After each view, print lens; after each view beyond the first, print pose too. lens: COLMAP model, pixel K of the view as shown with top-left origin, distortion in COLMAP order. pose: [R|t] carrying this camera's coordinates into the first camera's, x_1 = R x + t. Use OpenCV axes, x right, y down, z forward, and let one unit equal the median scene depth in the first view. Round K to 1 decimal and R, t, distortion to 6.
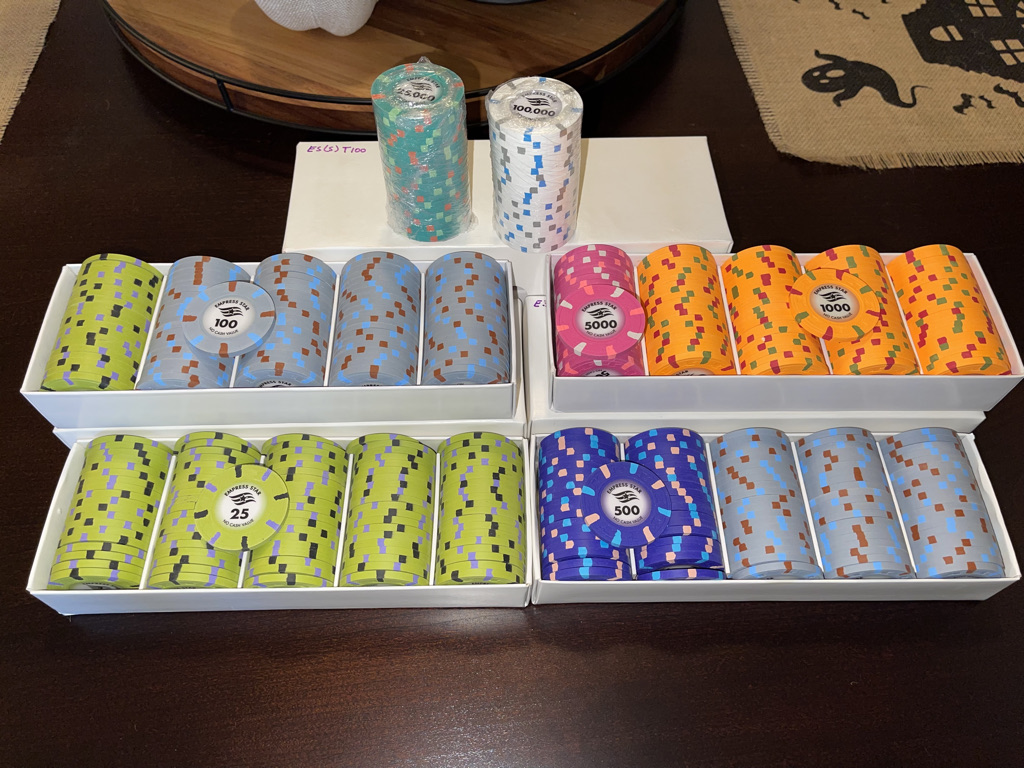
lens RADIAL K [[770.7, 0, 512.0], [0, 770.7, 384.0], [0, 0, 1]] dist [0.010657, -0.000667]
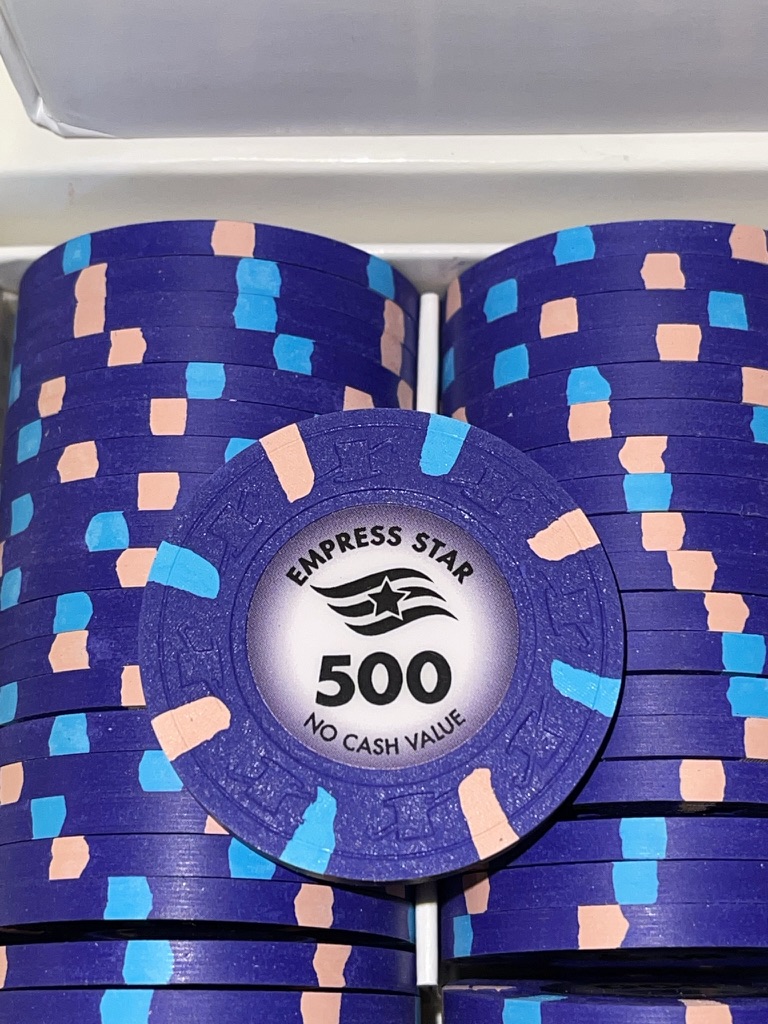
lens RADIAL K [[2033.3, 0, 384.0], [0, 2033.3, 512.0], [0, 0, 1]] dist [0.112126, 0.077602]
pose [[0.999310, 0.005451, -0.036746, 0.162329], [0.003495, 0.970988, 0.239104, 0.007038], [0.036983, -0.239067, 0.970298, 0.517279]]
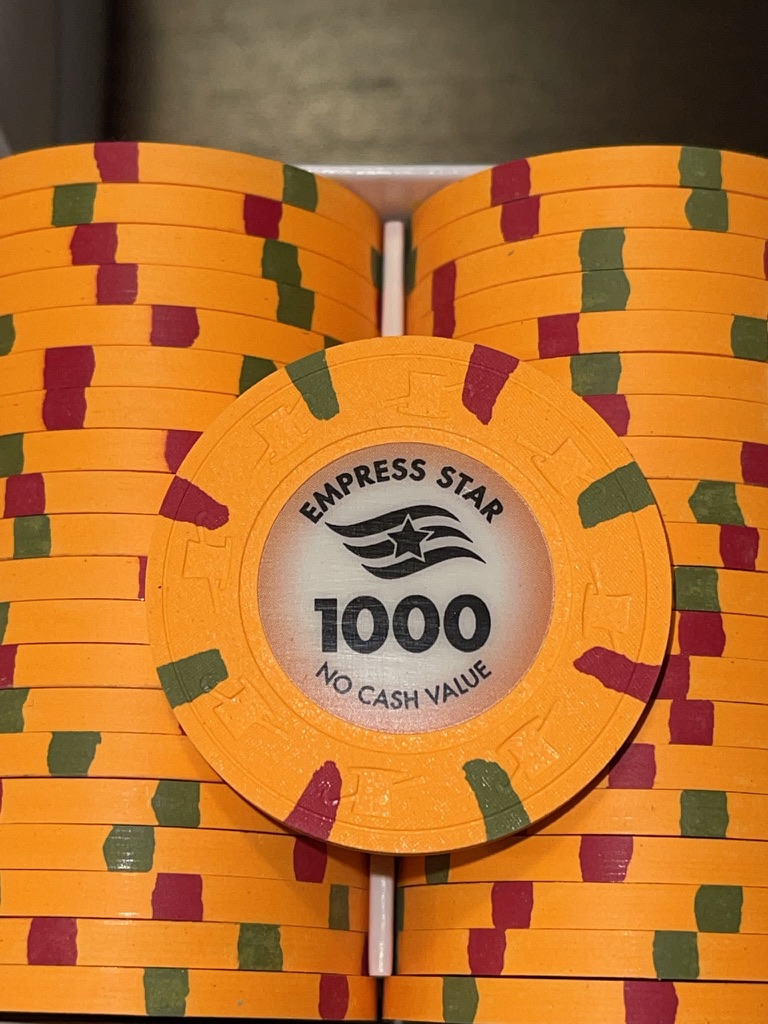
lens RADIAL K [[2033.3, 0, 384.0], [0, 2033.3, 512.0], [0, 0, 1]] dist [0.112126, 0.077602]
pose [[0.998791, 0.022418, -0.043748, 0.437467], [-0.007205, 0.947105, 0.320842, -0.264002], [0.048626, -0.320139, 0.946122, 0.598835]]
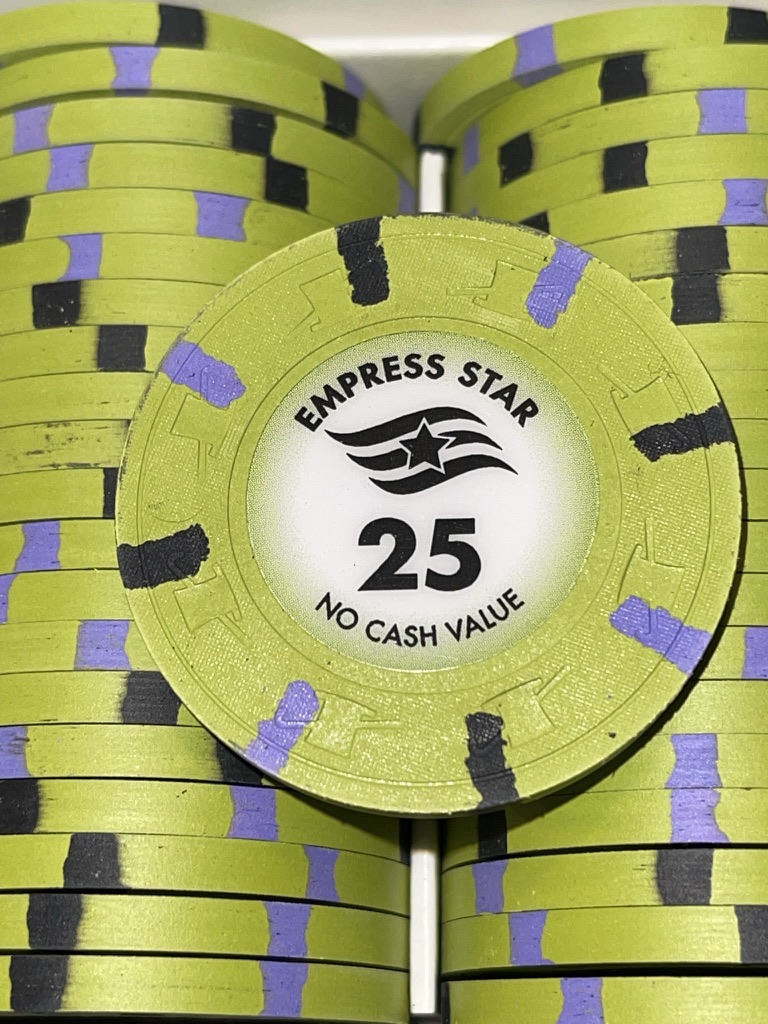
lens RADIAL K [[2033.3, 0, 384.0], [0, 2033.3, 512.0], [0, 0, 1]] dist [0.112126, 0.077602]
pose [[0.996226, 0.003525, -0.086725, -0.312037], [0.019143, 0.965647, 0.259150, 0.057159], [0.084659, -0.259832, 0.961936, 0.600891]]
